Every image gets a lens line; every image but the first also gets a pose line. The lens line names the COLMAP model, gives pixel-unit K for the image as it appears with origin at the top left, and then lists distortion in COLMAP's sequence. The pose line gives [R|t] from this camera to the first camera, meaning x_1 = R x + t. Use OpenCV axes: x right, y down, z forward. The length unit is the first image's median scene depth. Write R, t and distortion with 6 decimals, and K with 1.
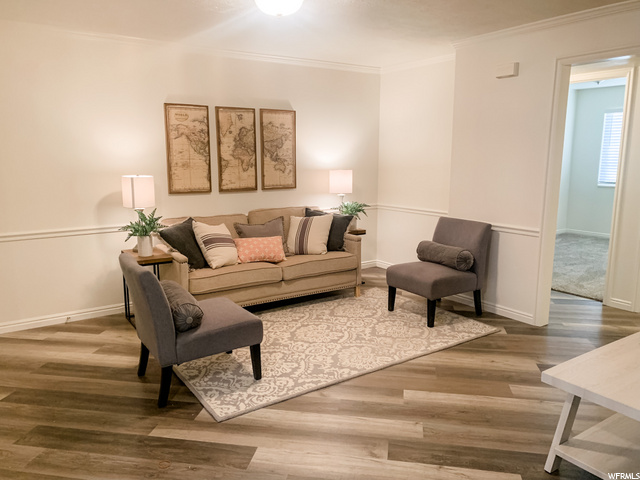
lens RADIAL K [[491.7, 0, 317.1], [0, 491.7, 261.5], [0, 0, 1]] dist [0.080089, -0.004817]
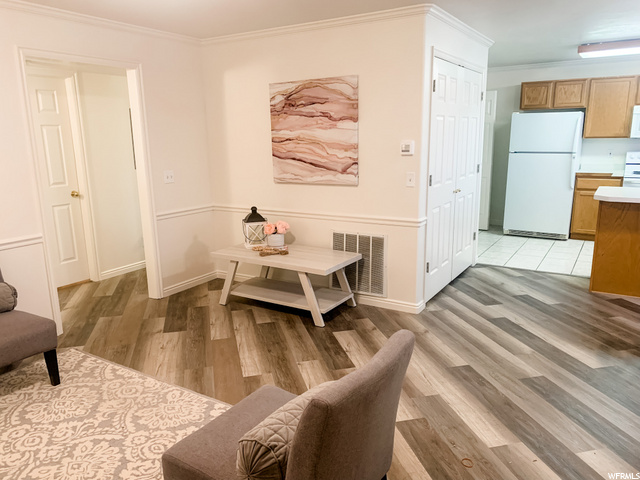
lens RADIAL K [[487.1, 0, 320.0], [0, 487.1, 240.0], [0, 0, 1]] dist [0.023807, -0.001703]
pose [[-0.413577, -0.181507, 0.892194, -0.508239], [0.214651, 0.932867, 0.289283, -0.181833], [-0.884805, 0.311151, -0.346851, 0.765279]]
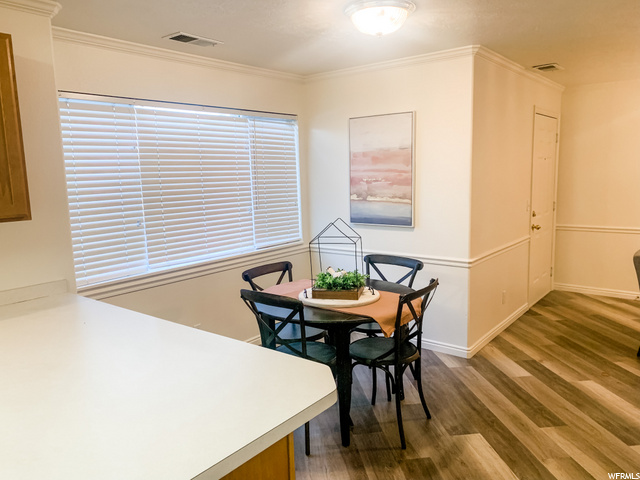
lens RADIAL K [[487.1, 0, 320.0], [0, 487.1, 240.0], [0, 0, 1]] dist [0.023807, -0.001703]
pose [[0.304066, 0.127620, -0.944064, 0.425158], [-0.179088, 0.980976, 0.074929, 0.018965], [0.935666, 0.146287, 0.321137, -0.197938]]
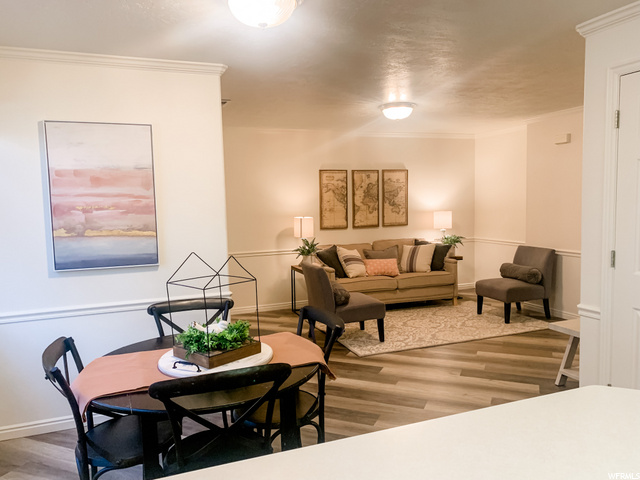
lens RADIAL K [[487.1, 0, 320.0], [0, 487.1, 240.0], [0, 0, 1]] dist [0.023807, -0.001703]
pose [[0.975069, -0.001248, -0.221897, 0.023349], [-0.027450, 0.991625, -0.126198, 0.081760], [0.220196, 0.129143, 0.966869, -0.414493]]
